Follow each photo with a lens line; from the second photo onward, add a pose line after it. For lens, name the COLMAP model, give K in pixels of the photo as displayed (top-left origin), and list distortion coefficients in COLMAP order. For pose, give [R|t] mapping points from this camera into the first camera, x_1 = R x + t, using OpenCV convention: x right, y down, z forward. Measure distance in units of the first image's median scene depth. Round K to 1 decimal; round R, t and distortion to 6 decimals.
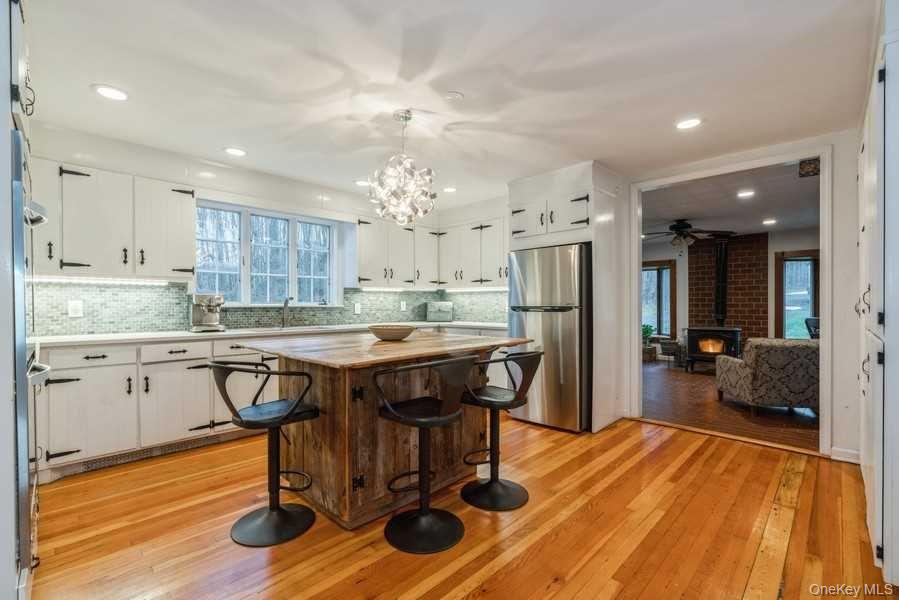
lens RADIAL K [[399.8, 0, 449.5], [0, 399.8, 300.0], [0, 0, 1]] dist [0.000217, -0.000048]
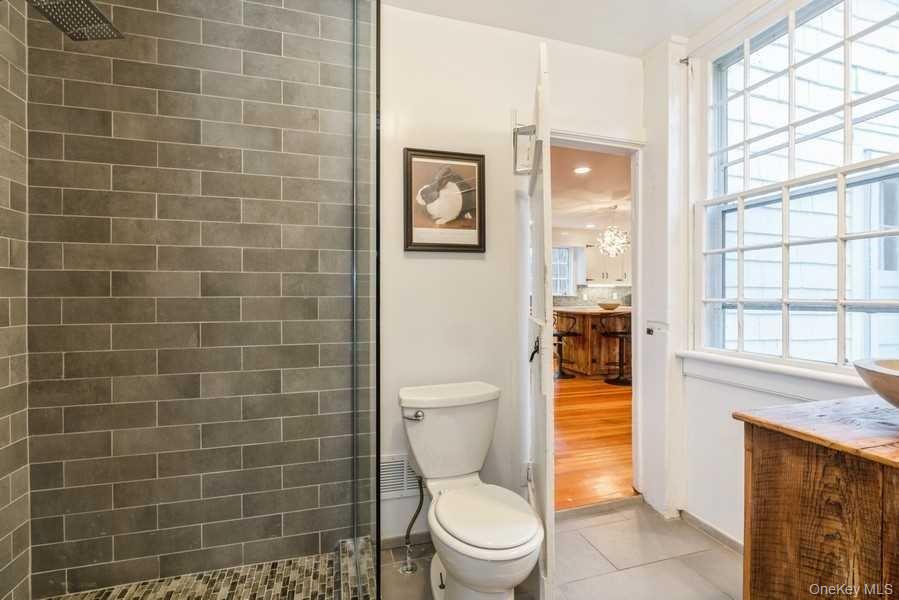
lens RADIAL K [[399.8, 0, 449.5], [0, 399.8, 300.0], [0, 0, 1]] dist [0.000217, -0.000048]
pose [[0.870016, 0.005420, -0.492993, 0.170893], [0.001131, 0.999915, 0.012990, 0.017928], [0.493022, -0.011859, 0.869936, -1.251969]]
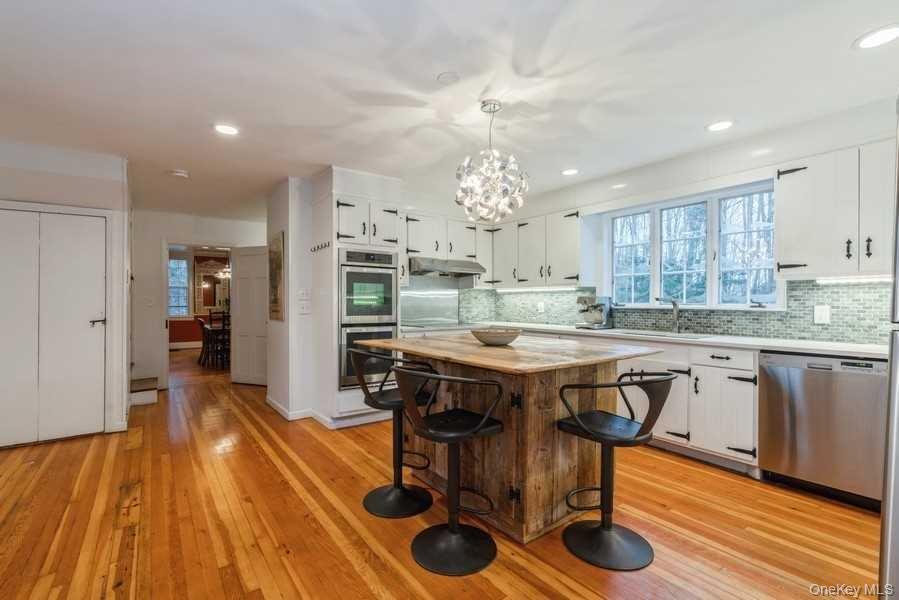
lens RADIAL K [[417.6, 0, 449.1], [0, 417.6, 302.1], [0, 0, 1]] dist [0.001153, 0.000243]
pose [[-0.163605, 0.000287, -0.986526, 0.809639], [0.005557, 0.999984, -0.000631, 0.000340], [0.986510, -0.005586, -0.163604, 0.986122]]
